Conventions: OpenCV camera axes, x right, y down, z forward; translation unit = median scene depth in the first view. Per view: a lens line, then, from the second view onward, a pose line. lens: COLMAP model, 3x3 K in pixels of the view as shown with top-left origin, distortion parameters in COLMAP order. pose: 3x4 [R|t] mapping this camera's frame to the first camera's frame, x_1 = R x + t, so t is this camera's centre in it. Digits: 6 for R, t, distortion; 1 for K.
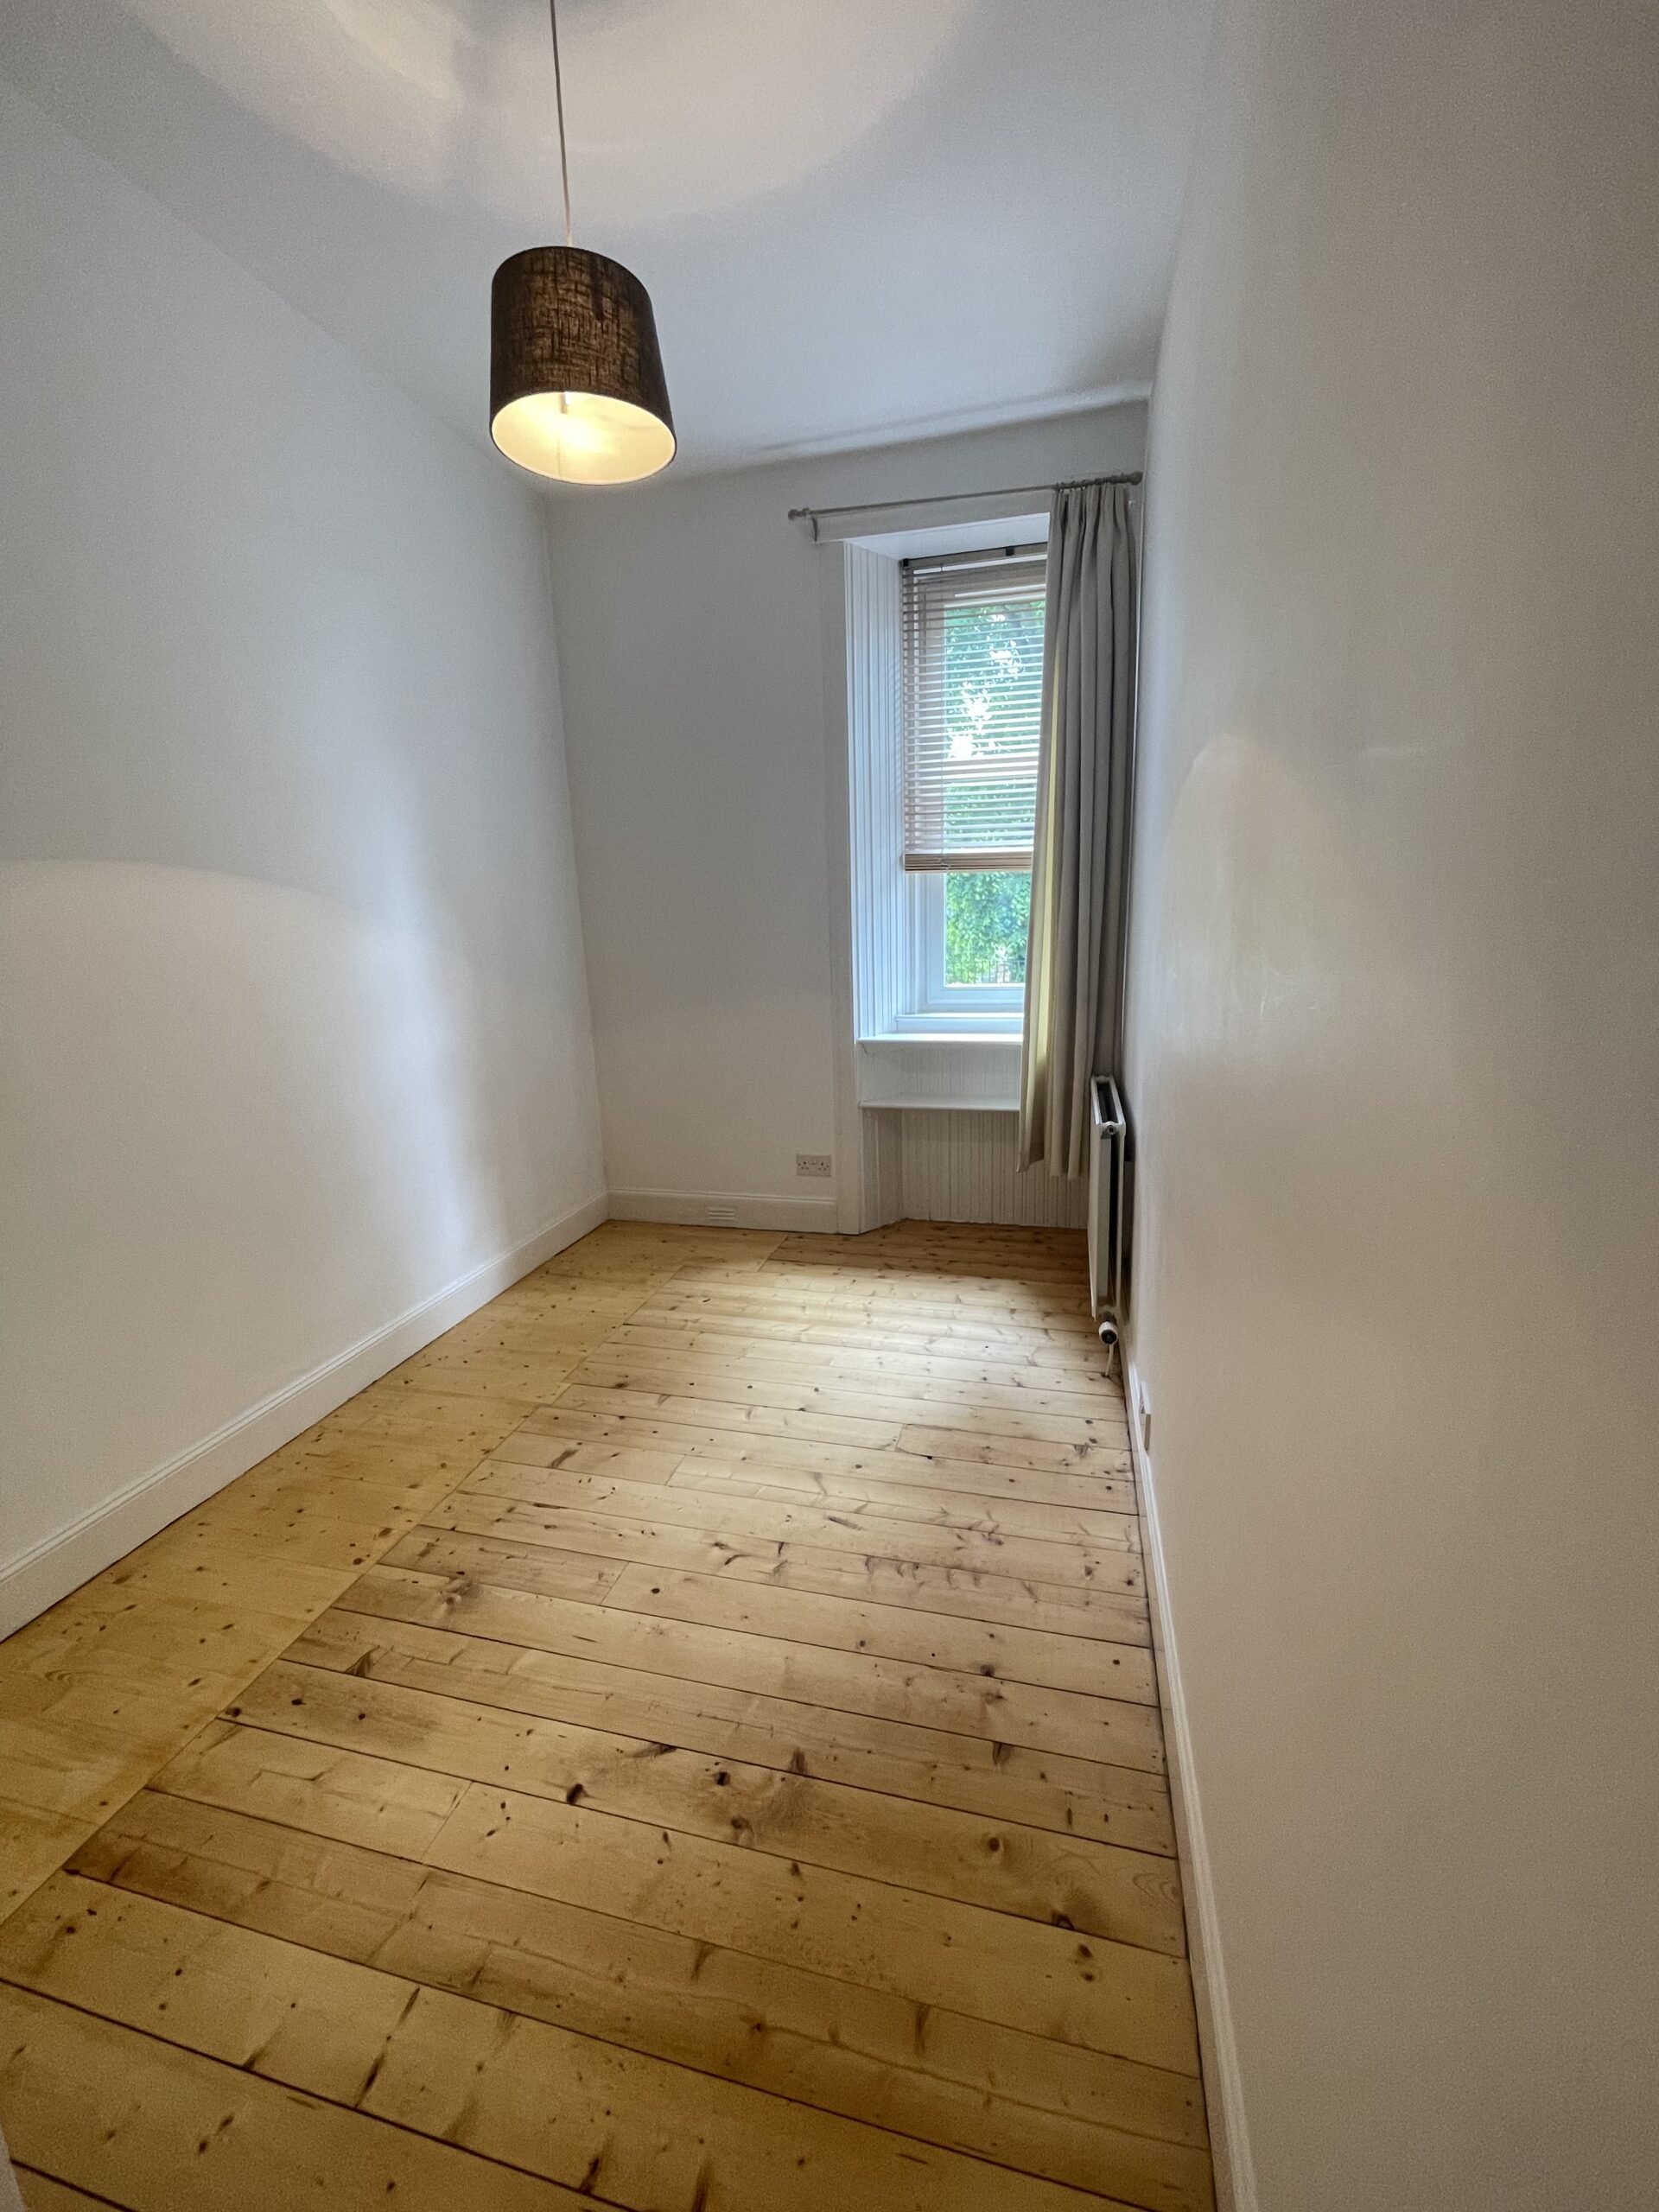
lens RADIAL K [[905.1, 0, 825.5], [0, 905.1, 1101.7], [0, 0, 1]] dist [0.000999, 0.000048]
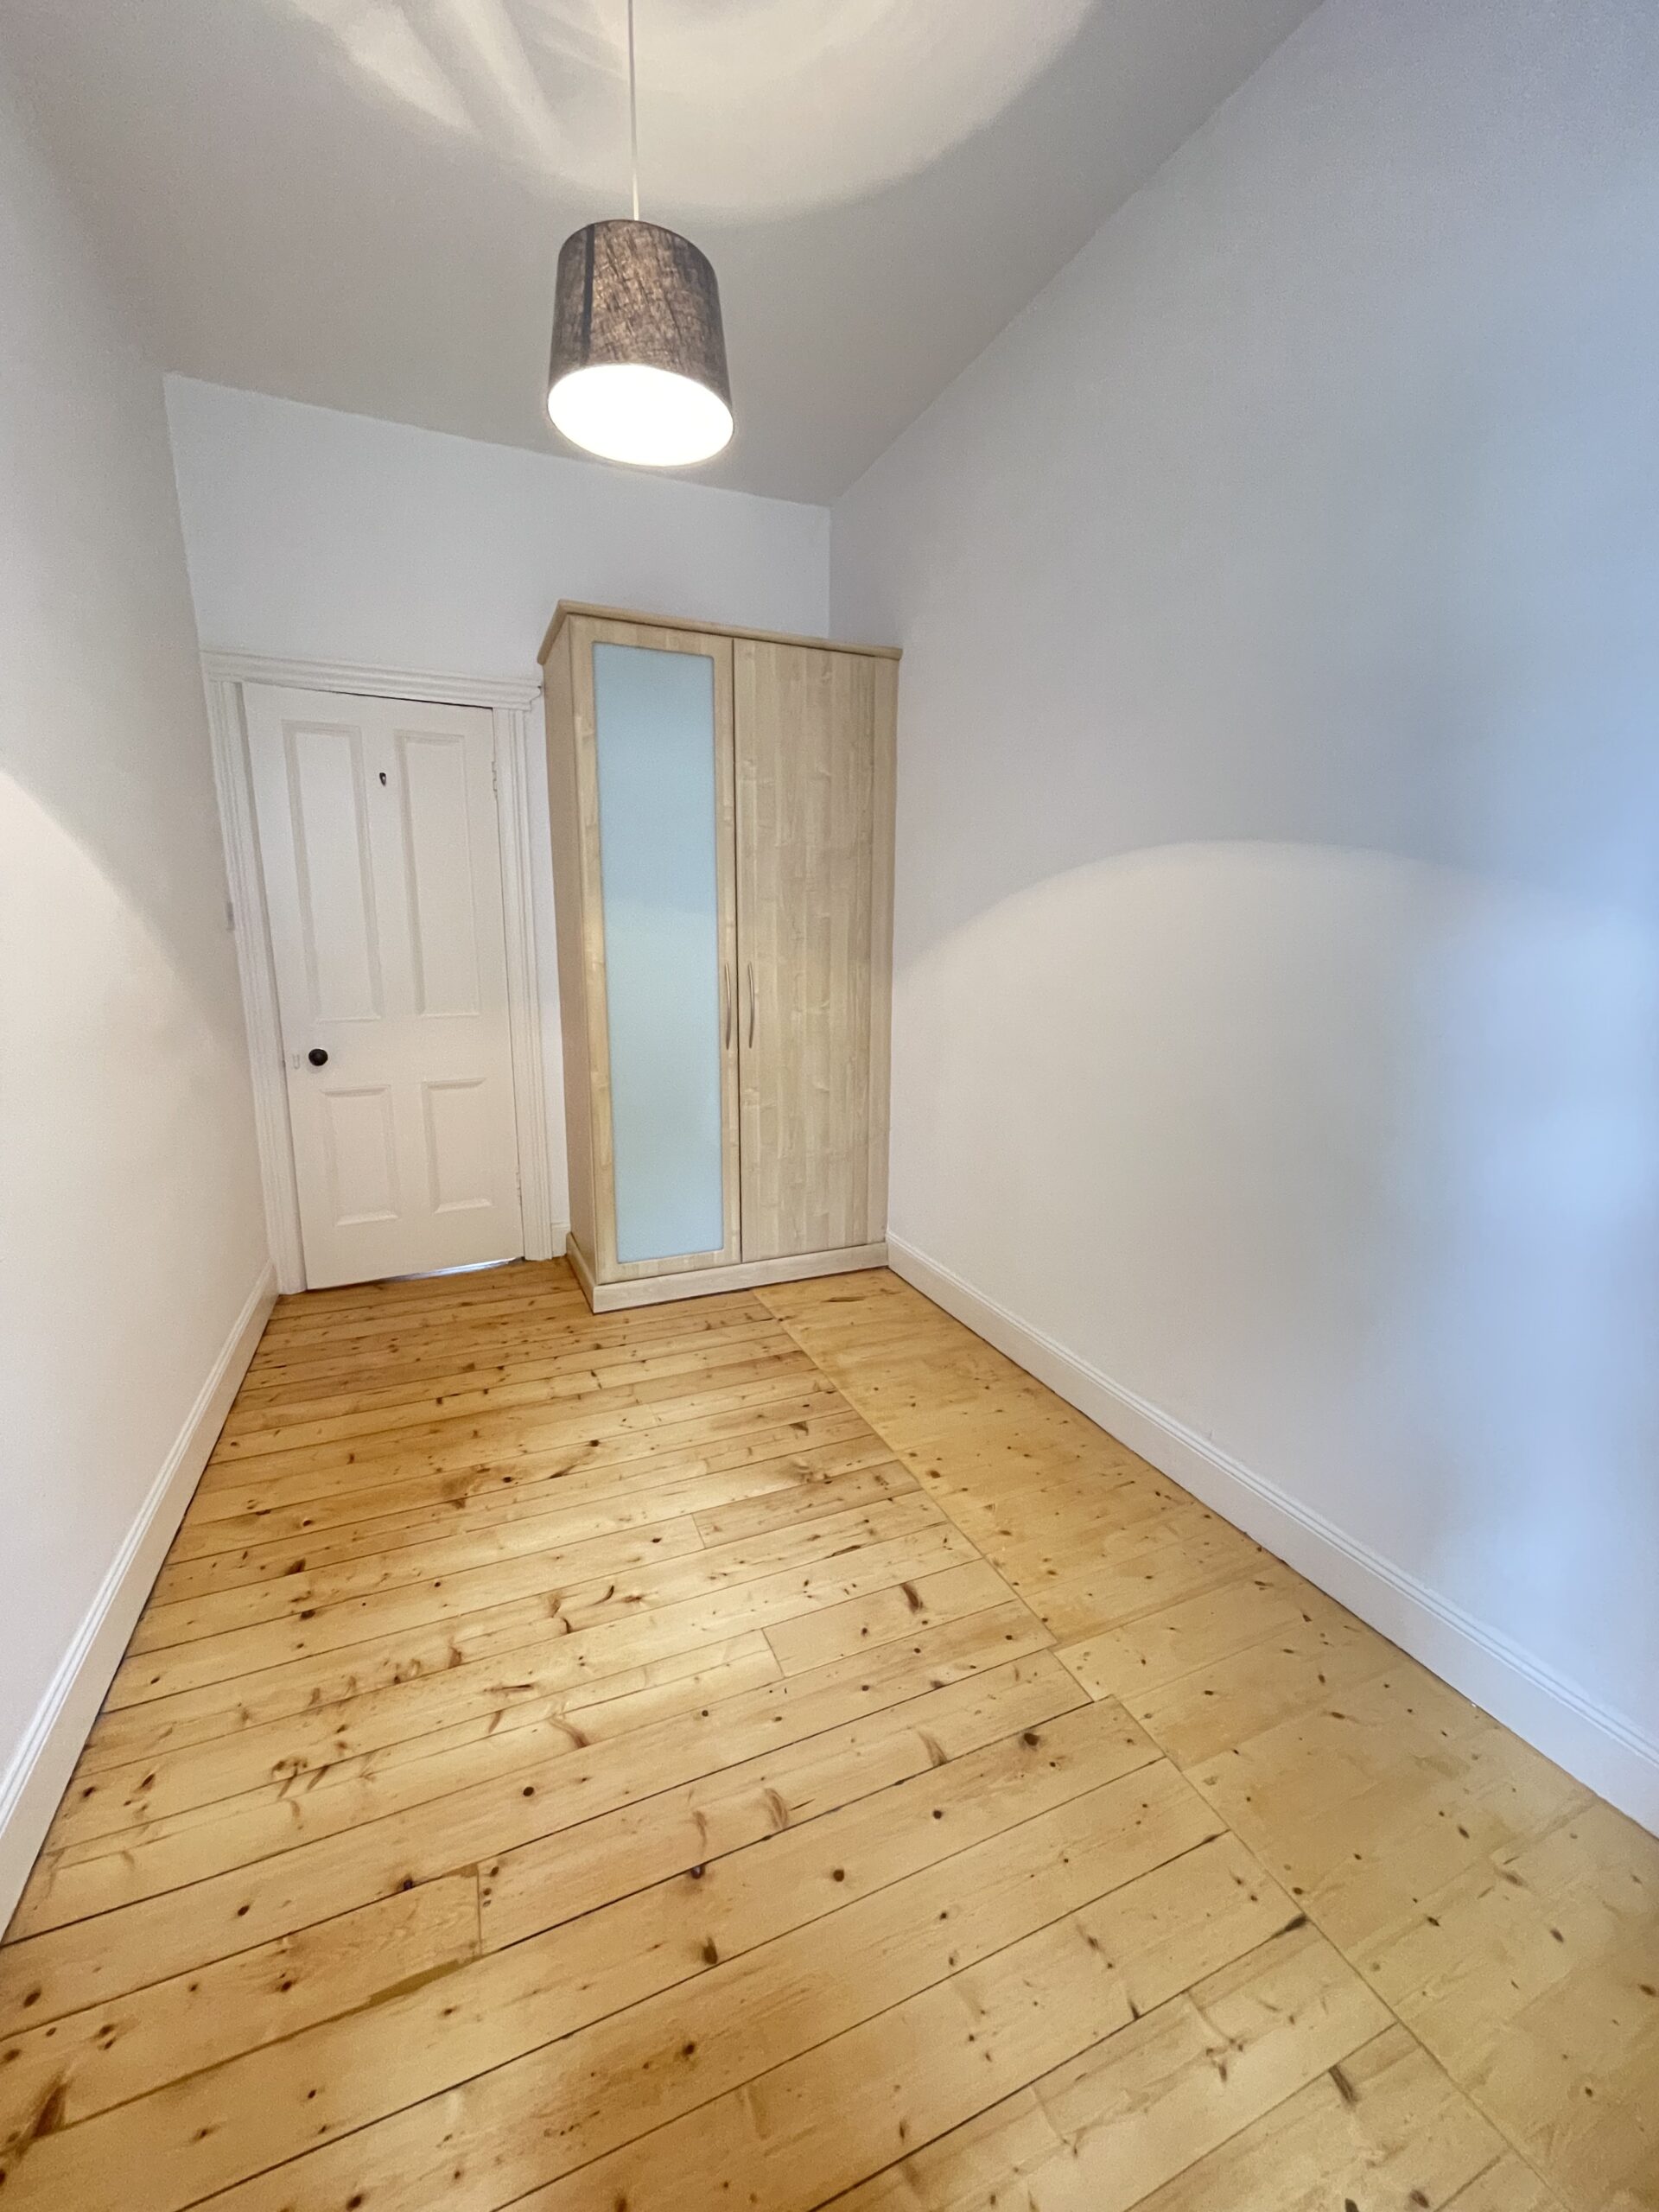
lens RADIAL K [[905.1, 0, 825.5], [0, 905.1, 1101.7], [0, 0, 1]] dist [0.000999, 0.000048]
pose [[-0.791309, 0.140658, -0.595017, 0.213884], [-0.109064, 0.925098, 0.363729, -0.341323], [0.601611, 0.352717, -0.716698, 1.677358]]
